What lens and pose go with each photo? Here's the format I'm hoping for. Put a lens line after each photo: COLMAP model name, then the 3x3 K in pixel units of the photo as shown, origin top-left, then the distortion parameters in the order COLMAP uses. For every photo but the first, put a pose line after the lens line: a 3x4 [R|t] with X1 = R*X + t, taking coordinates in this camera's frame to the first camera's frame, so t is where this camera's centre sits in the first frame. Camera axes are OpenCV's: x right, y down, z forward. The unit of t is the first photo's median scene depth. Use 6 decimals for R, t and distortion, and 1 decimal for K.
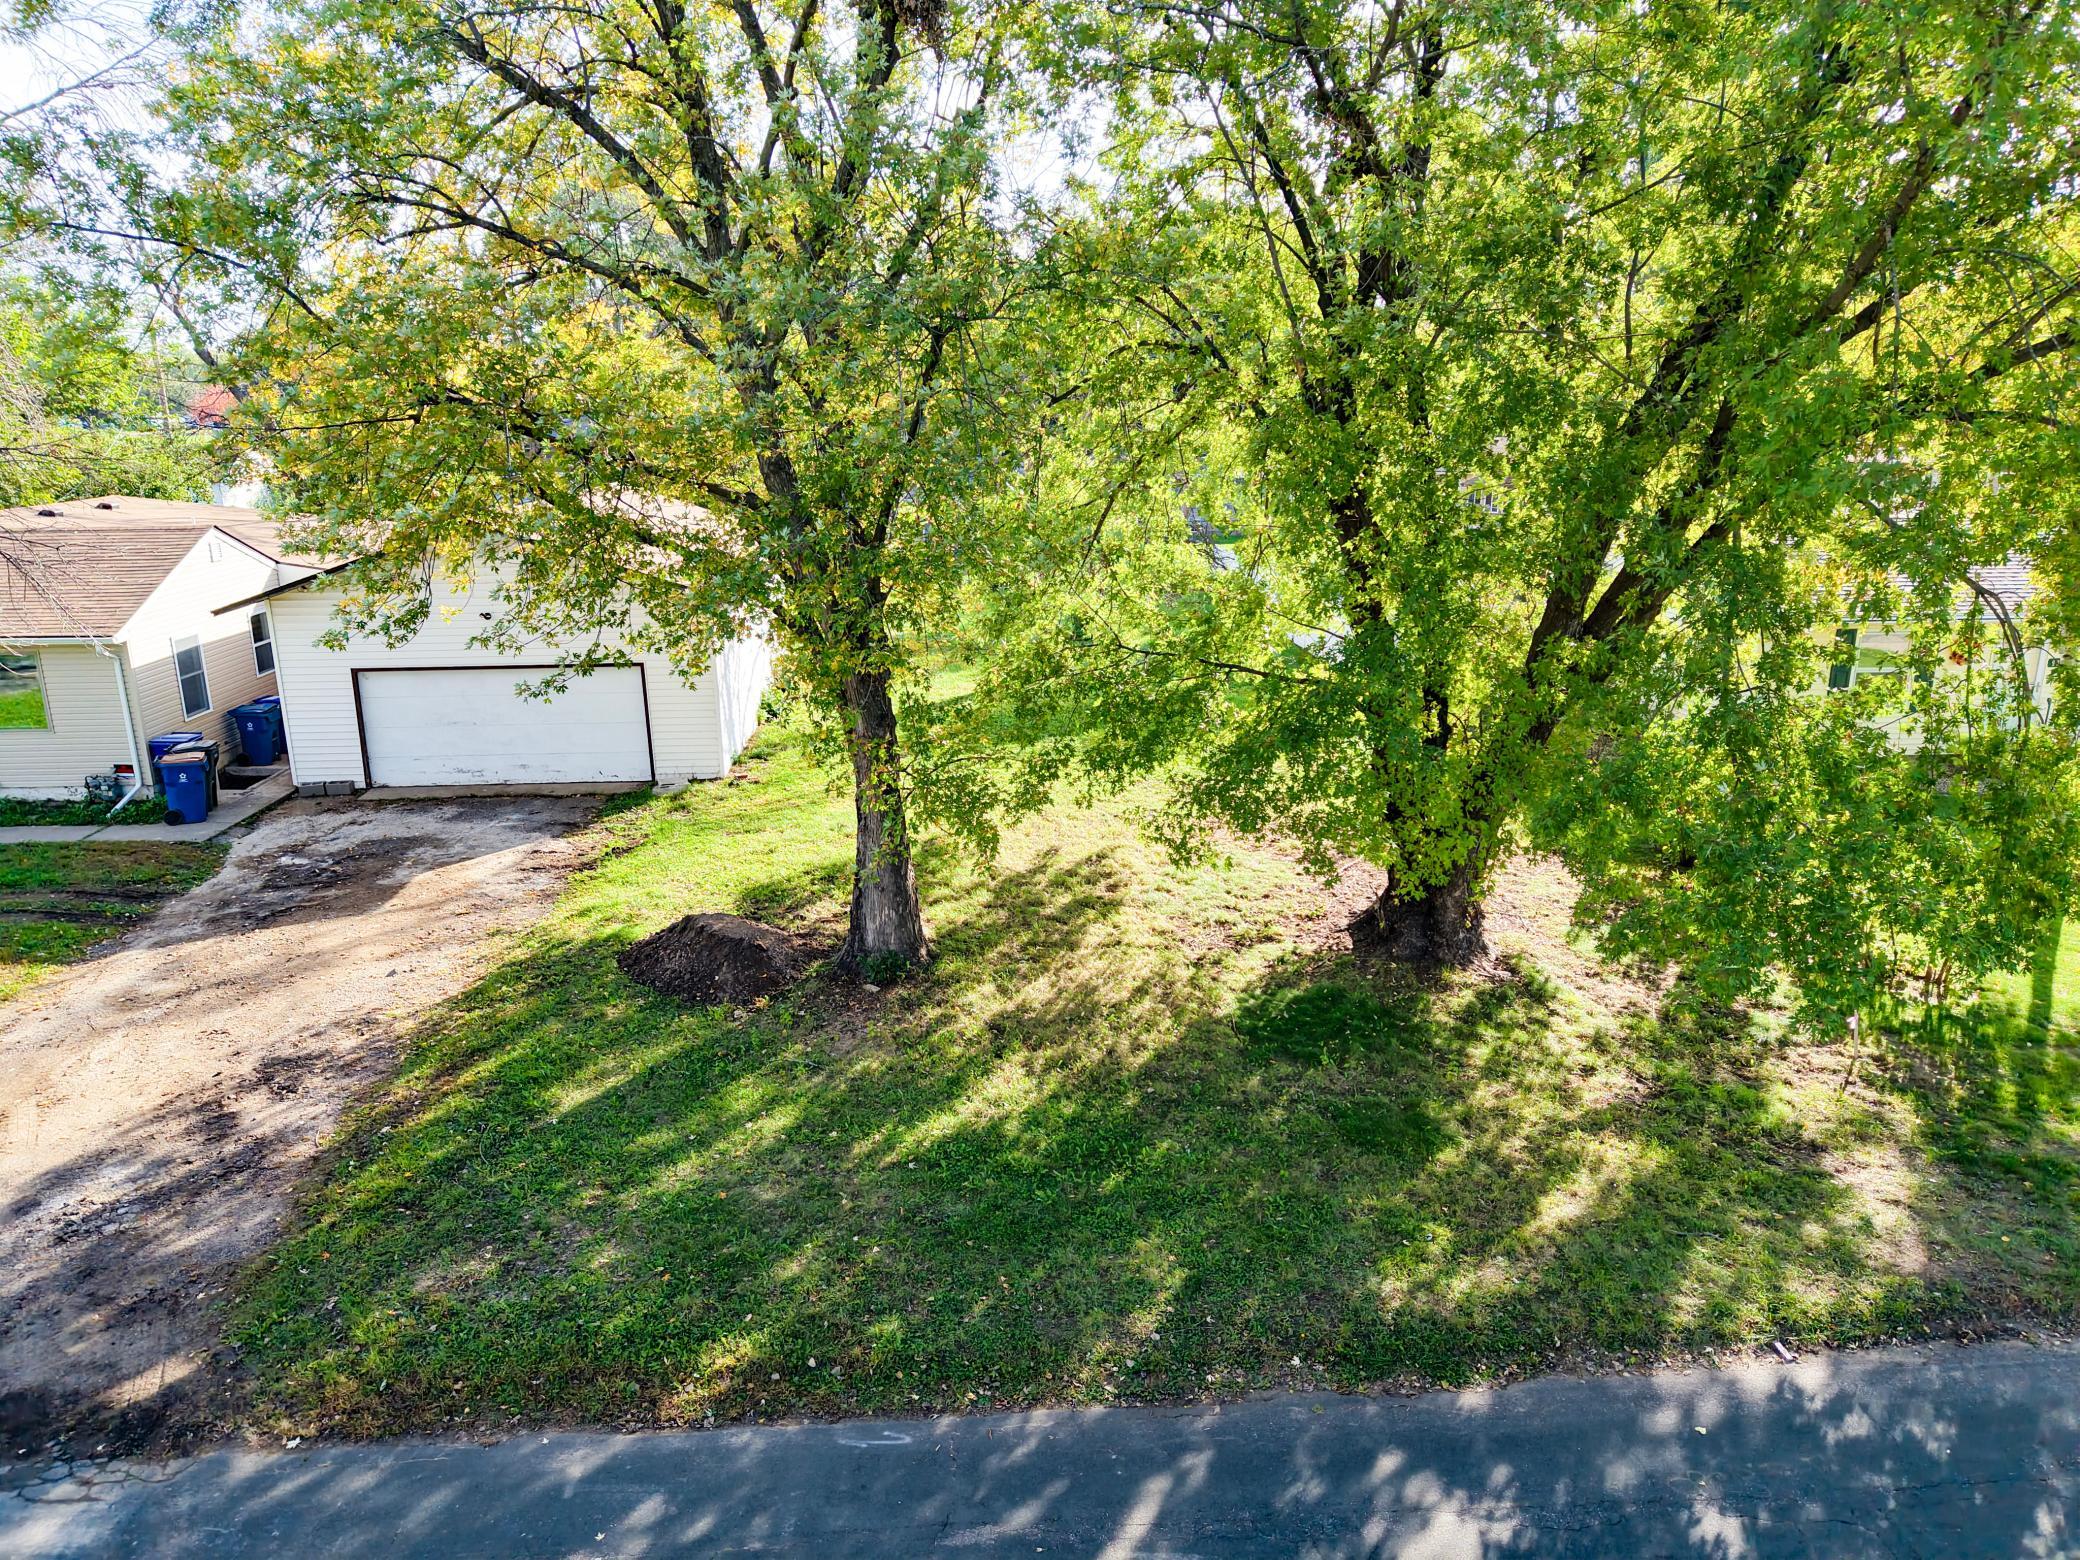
lens RADIAL K [[1439.7, 0, 1037.3], [0, 1439.7, 766.3], [0, 0, 1]] dist [0.029817, -0.039521]
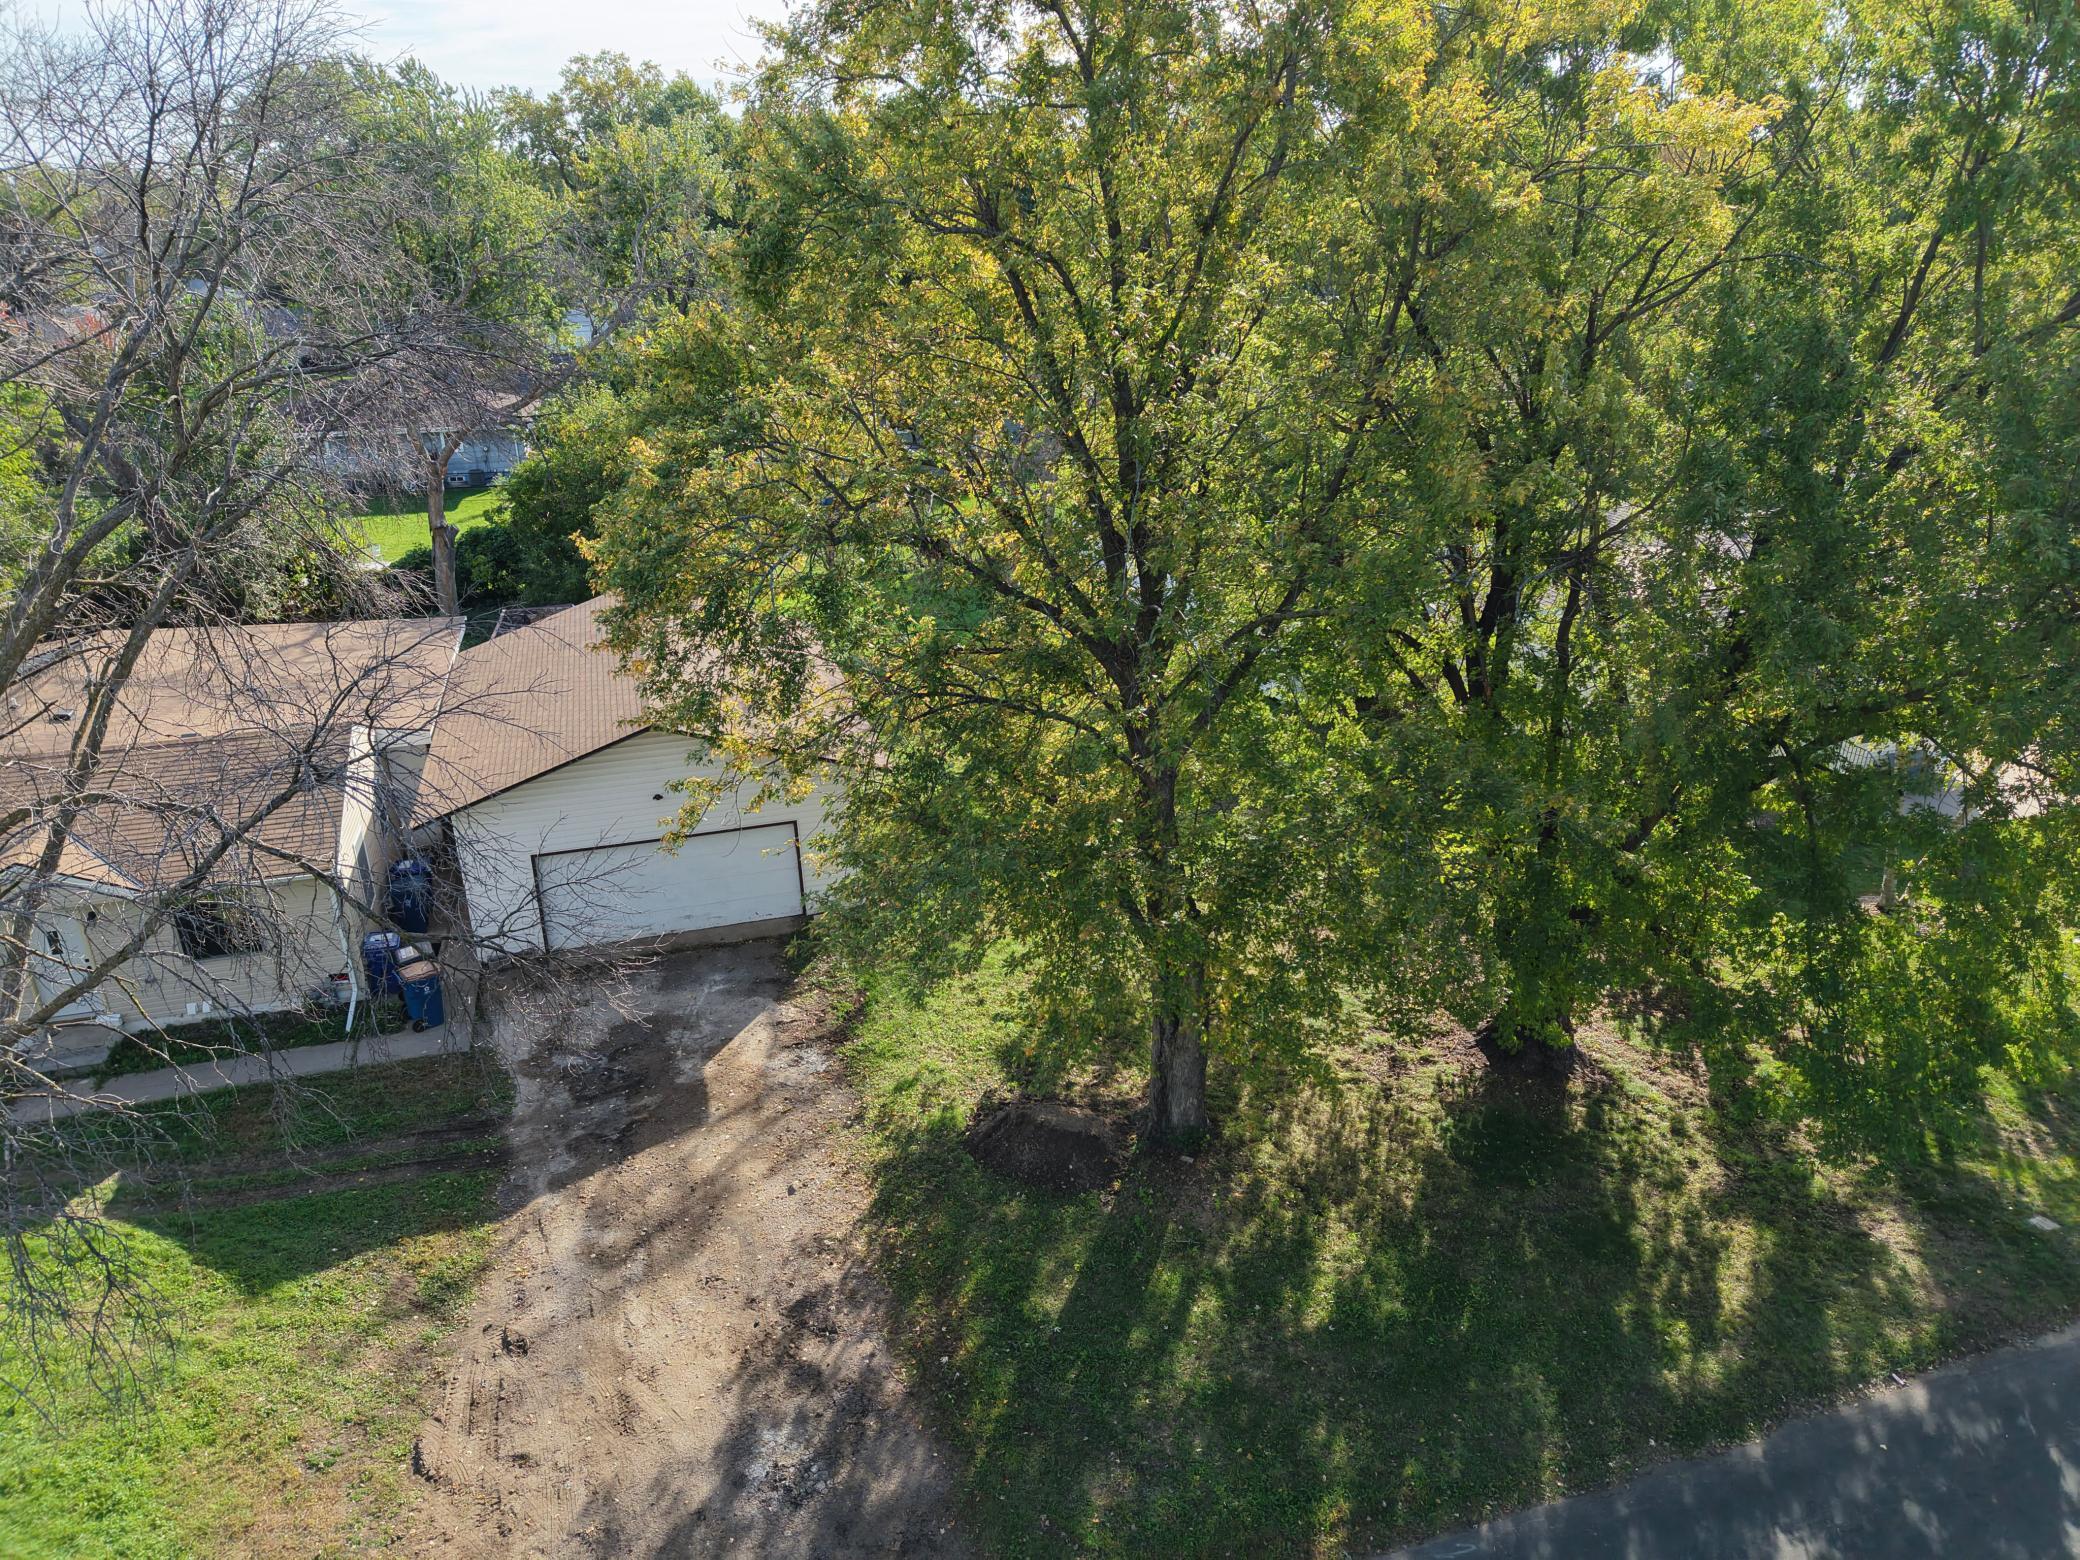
lens RADIAL K [[1439.7, 0, 1029.8], [0, 1439.7, 785.9], [0, 0, 1]] dist [0.029817, -0.039521]
pose [[0.971007, -0.094441, 0.219605, -0.538663], [0.060808, 0.986015, 0.155165, -0.419504], [-0.231188, -0.137313, 0.963171, -0.212881]]
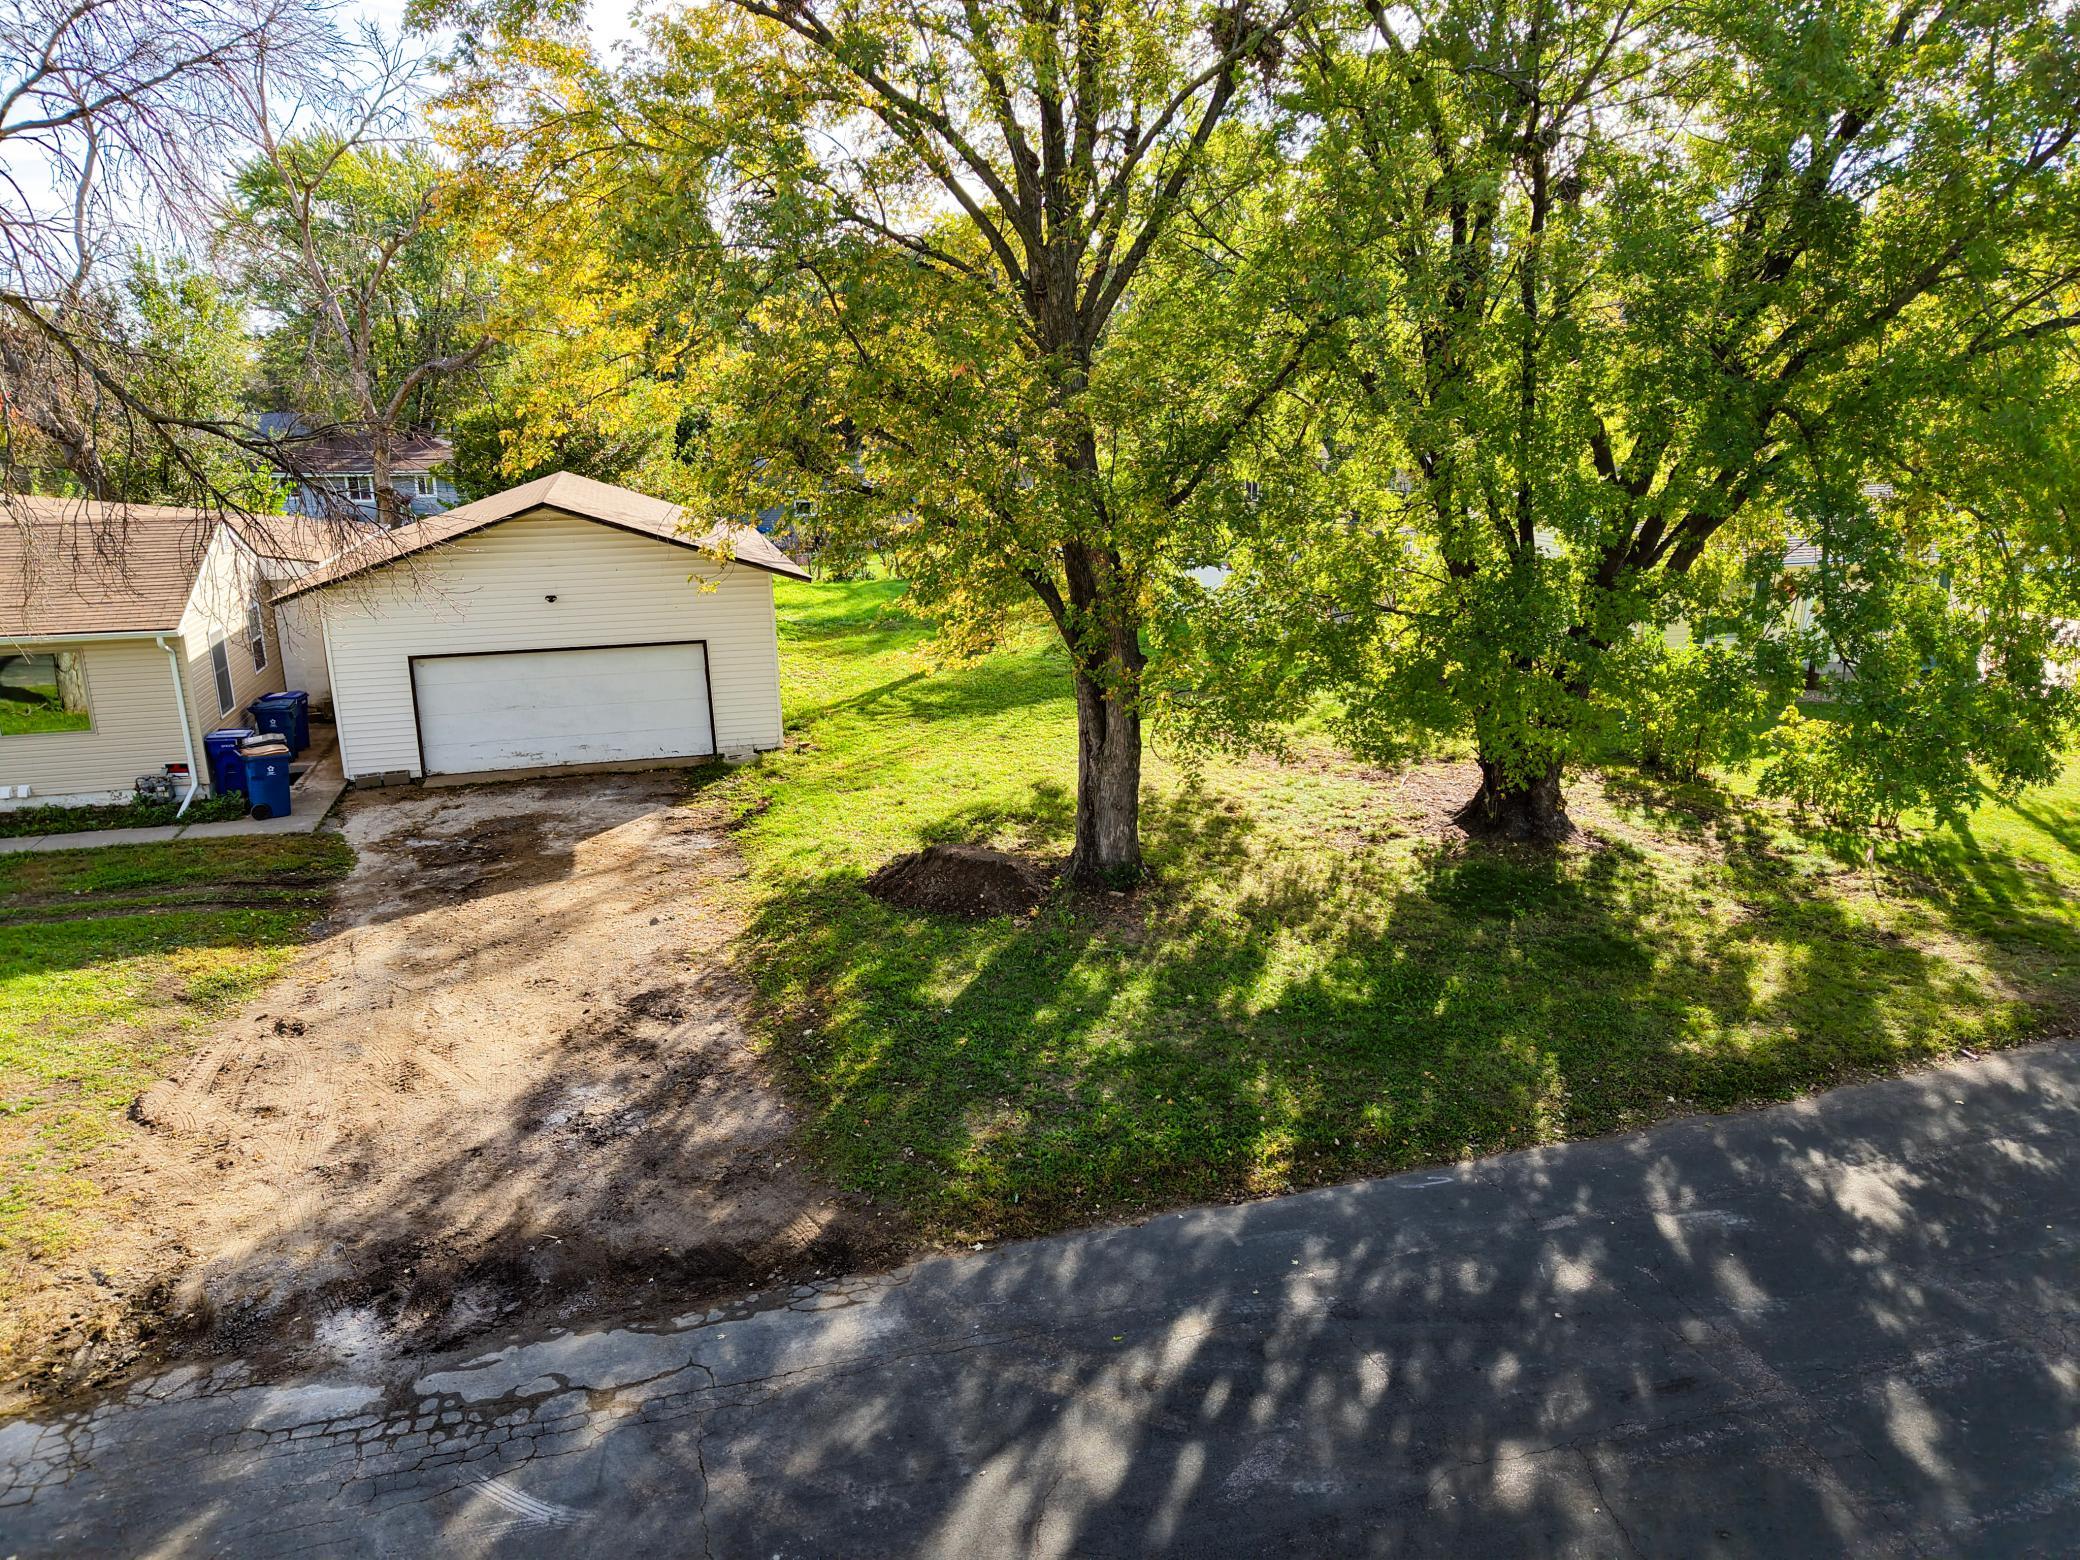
lens RADIAL K [[1439.7, 0, 1036.2], [0, 1439.7, 775.4], [0, 0, 1]] dist [0.029817, -0.039521]
pose [[0.970800, -0.059829, 0.232309, -0.457658], [0.059163, 0.998200, 0.009840, 0.046551], [-0.232480, 0.004191, 0.972592, -0.103202]]
